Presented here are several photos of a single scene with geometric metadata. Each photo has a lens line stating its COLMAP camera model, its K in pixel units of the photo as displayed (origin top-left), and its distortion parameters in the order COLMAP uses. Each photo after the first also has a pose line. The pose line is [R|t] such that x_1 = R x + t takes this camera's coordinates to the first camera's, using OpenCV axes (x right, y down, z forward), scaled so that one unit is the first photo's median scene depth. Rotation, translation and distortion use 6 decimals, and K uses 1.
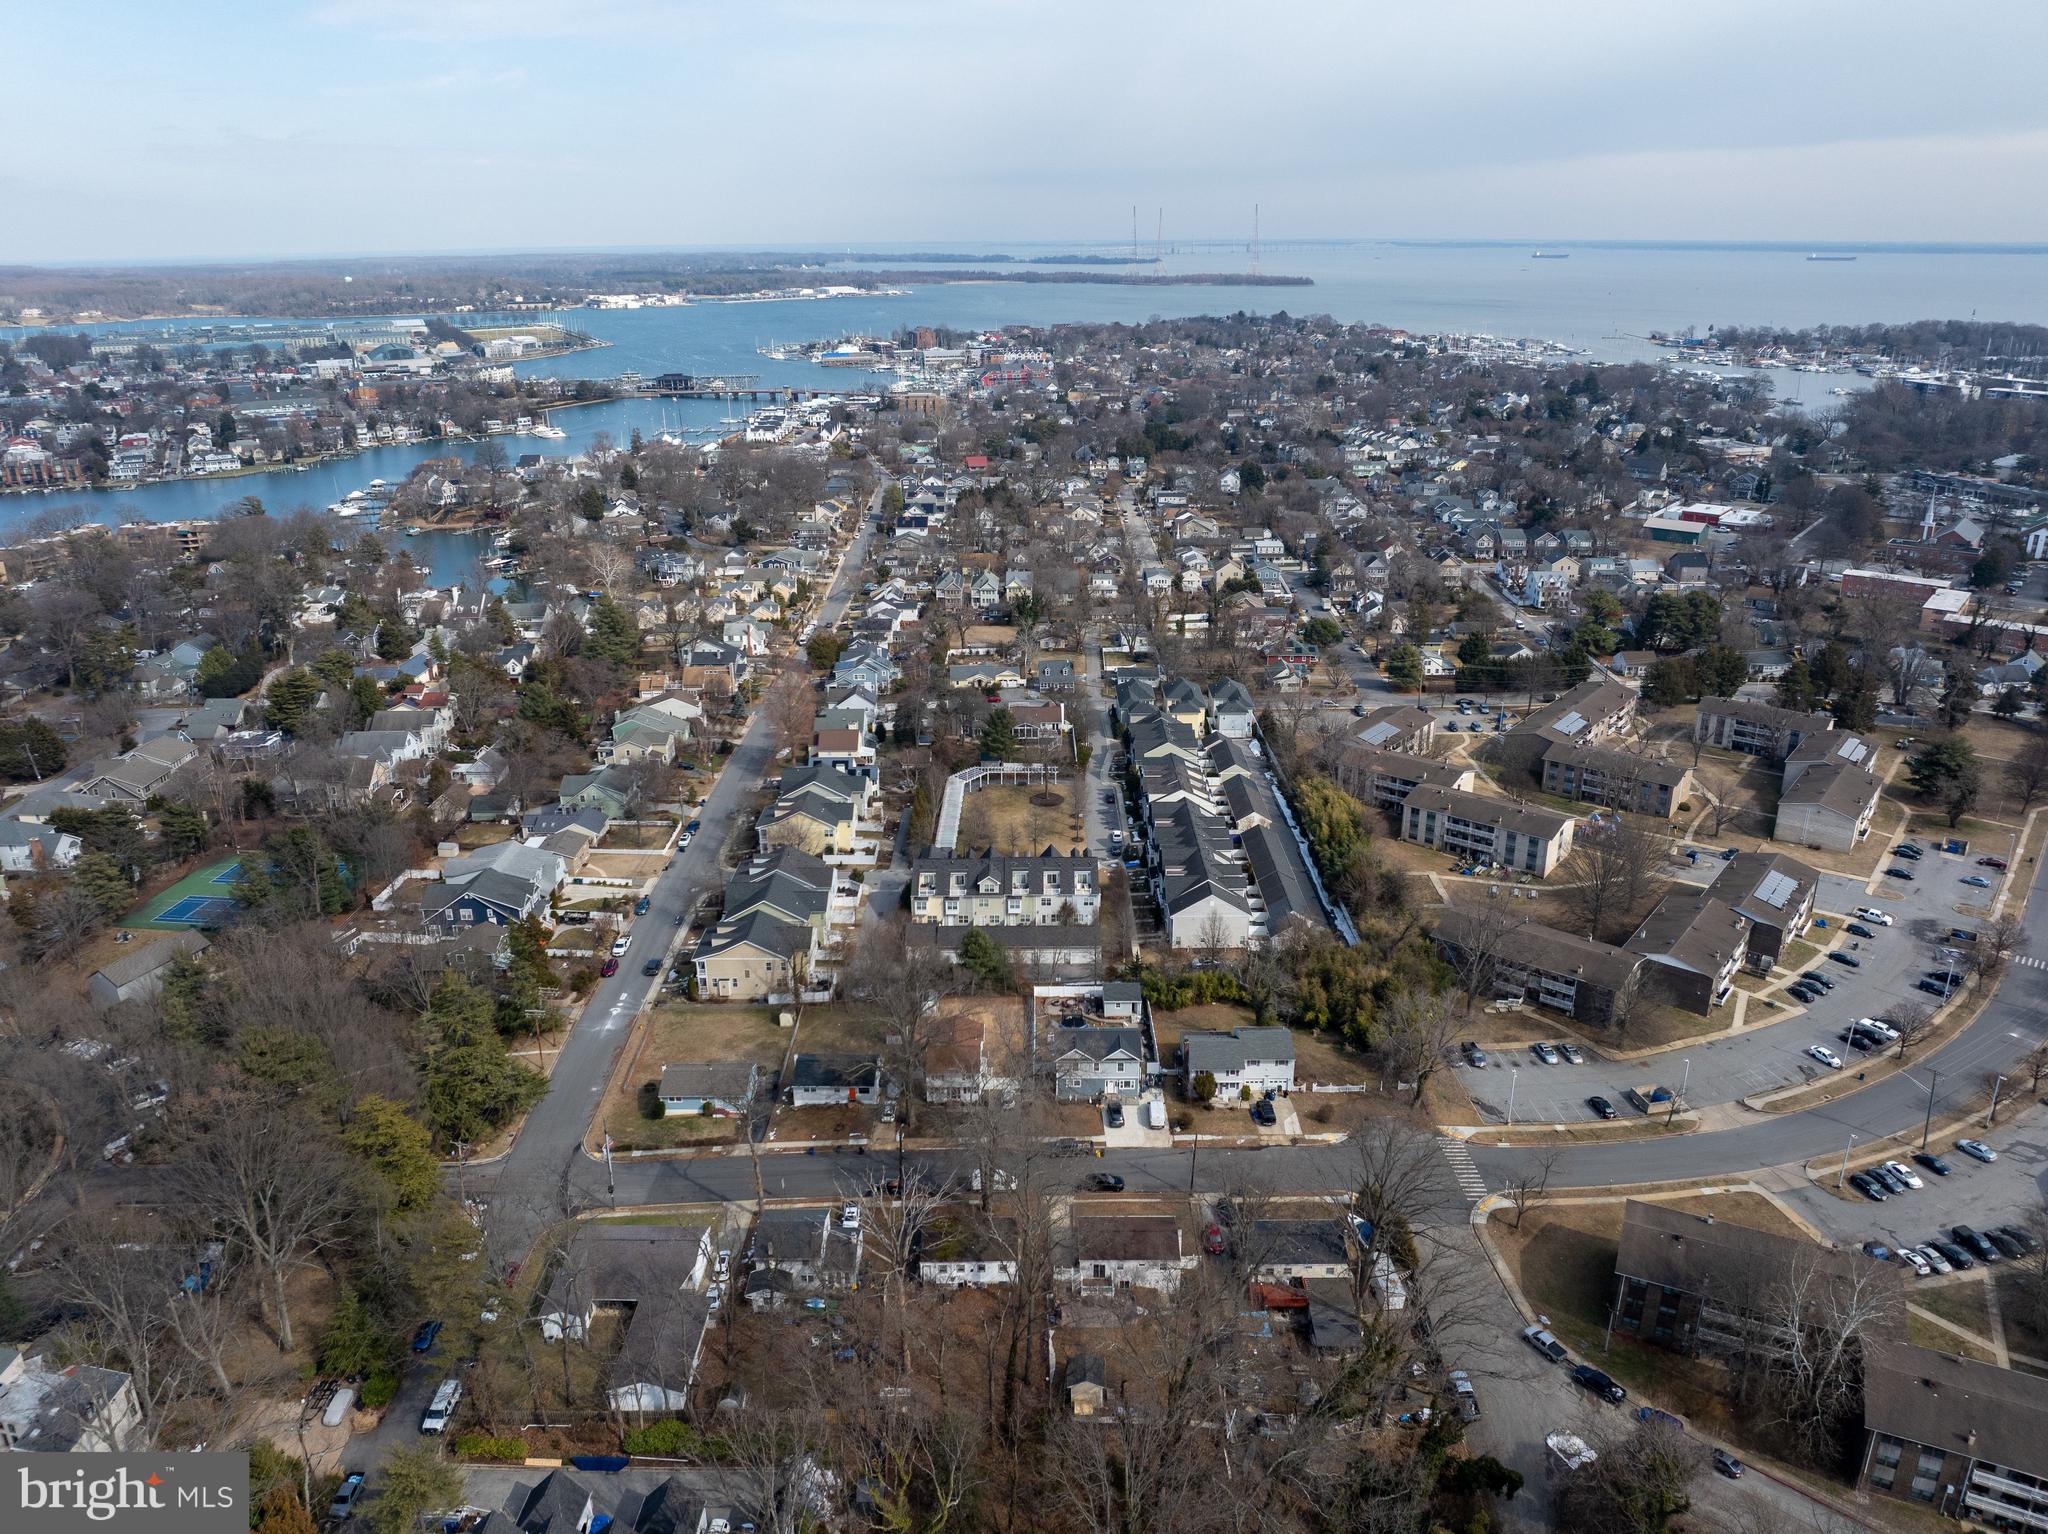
lens RADIAL K [[1440.1, 0, 1024.0], [0, 1440.1, 767.0], [0, 0, 1]] dist [-0.033561, -0.011112]
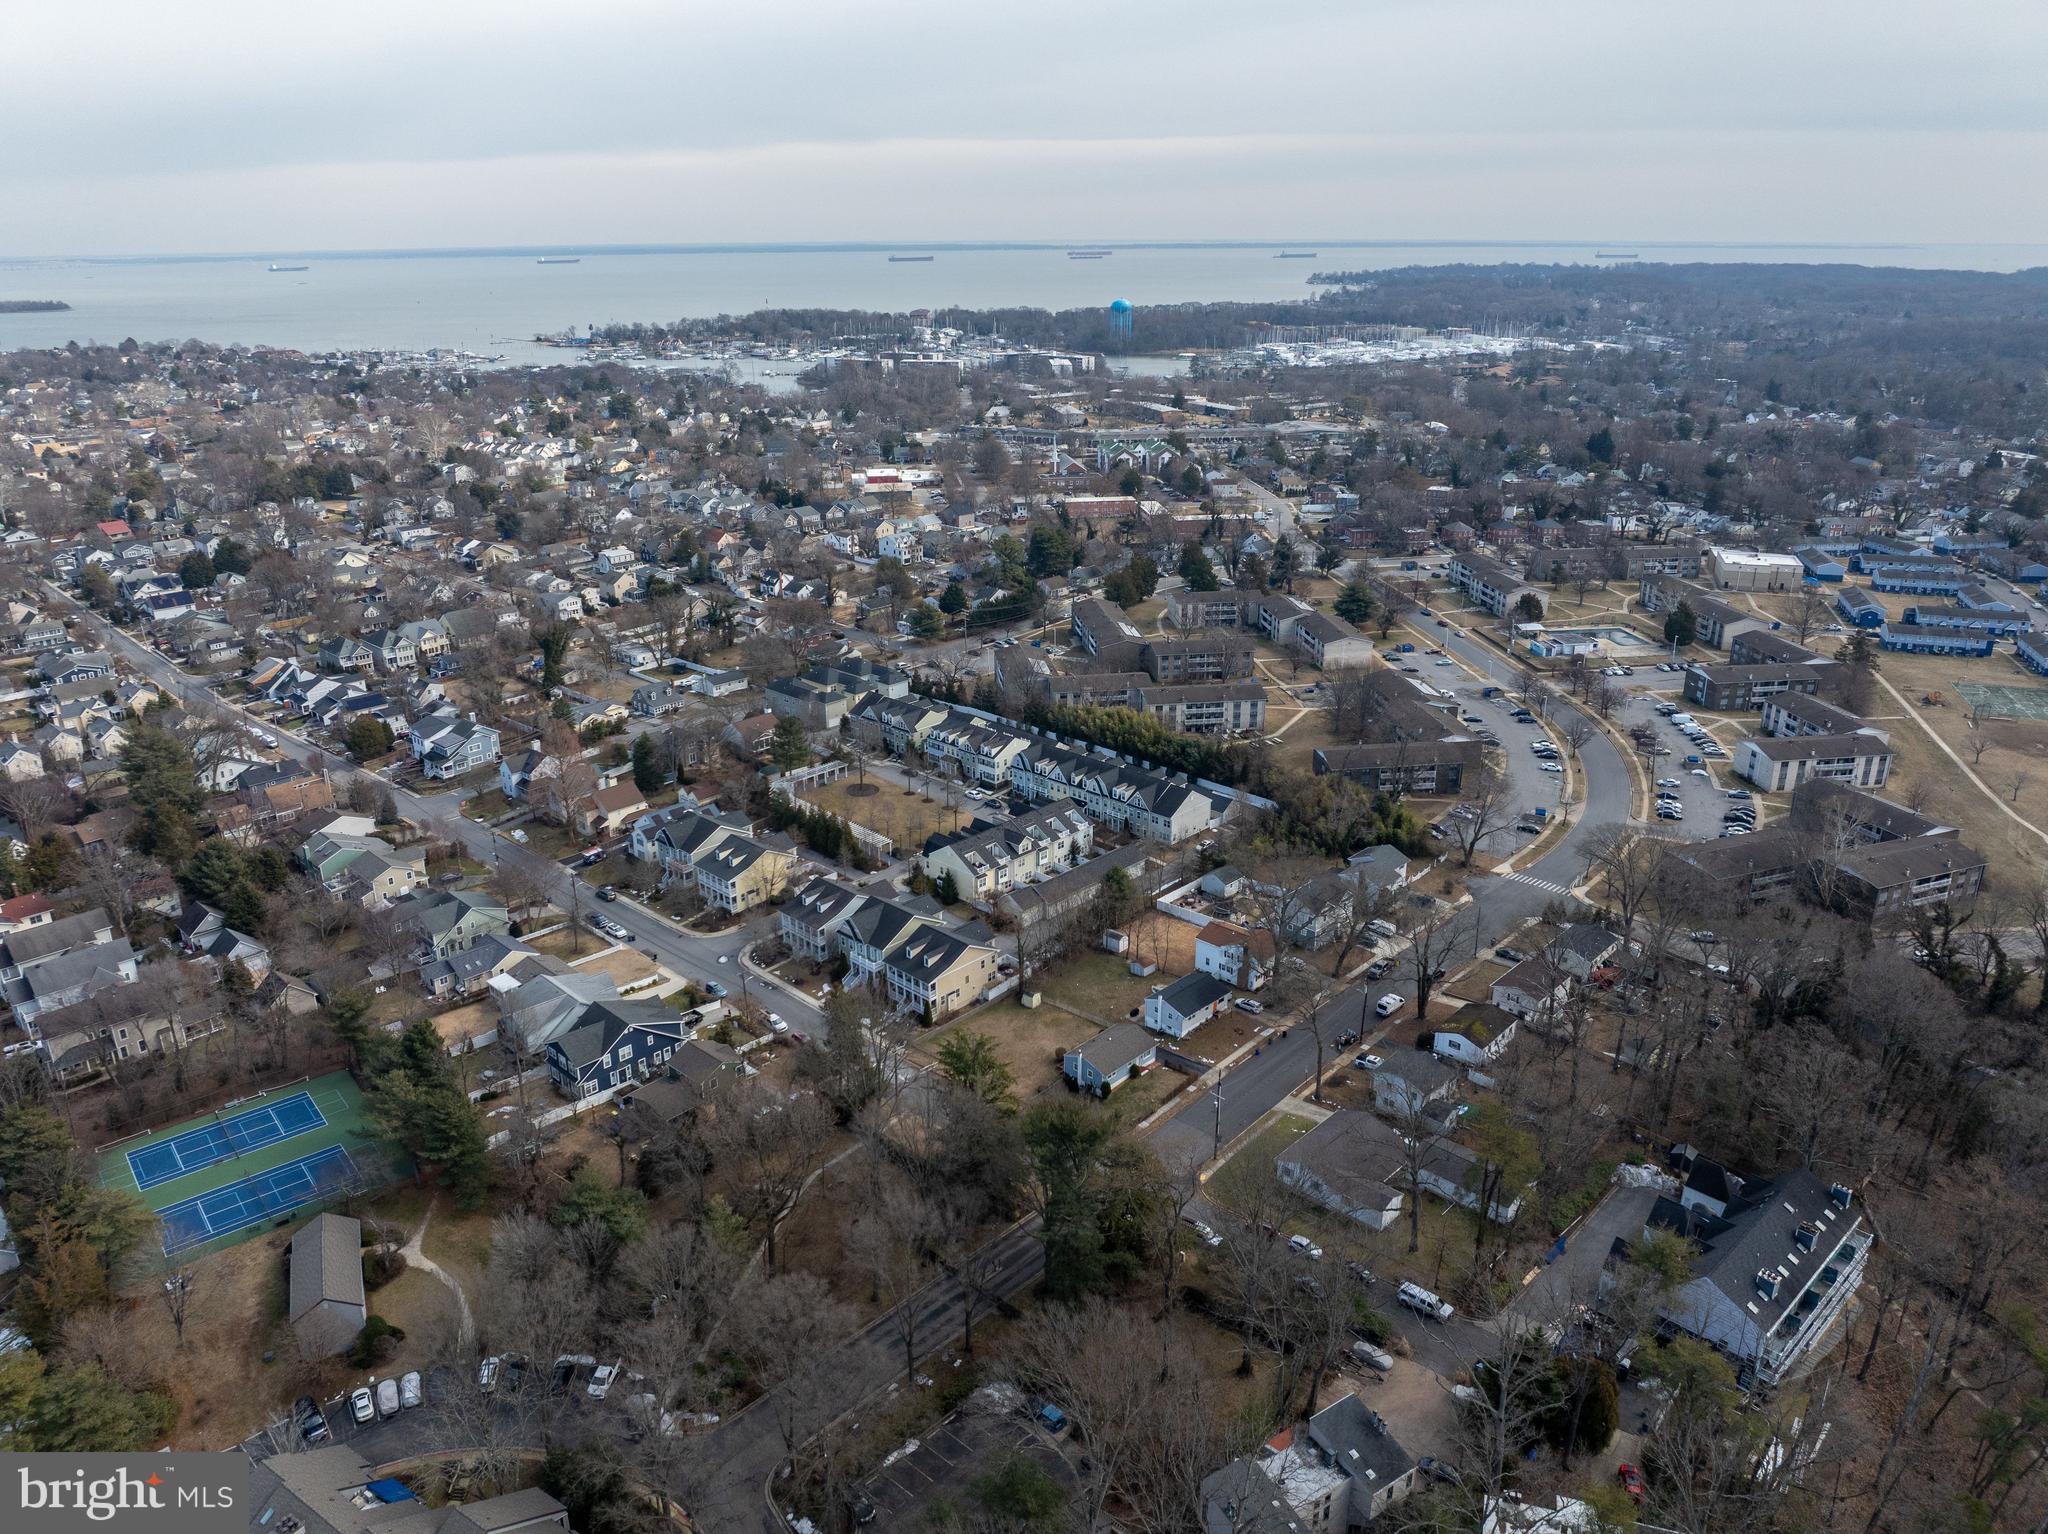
lens RADIAL K [[1440.1, 0, 1024.0], [0, 1440.1, 767.0], [0, 0, 1]] dist [-0.033561, -0.011112]
pose [[0.686496, -0.250910, 0.682471, -0.245816], [0.254395, 0.962139, 0.097835, -0.026319], [-0.681180, 0.106455, 0.724335, 0.068918]]
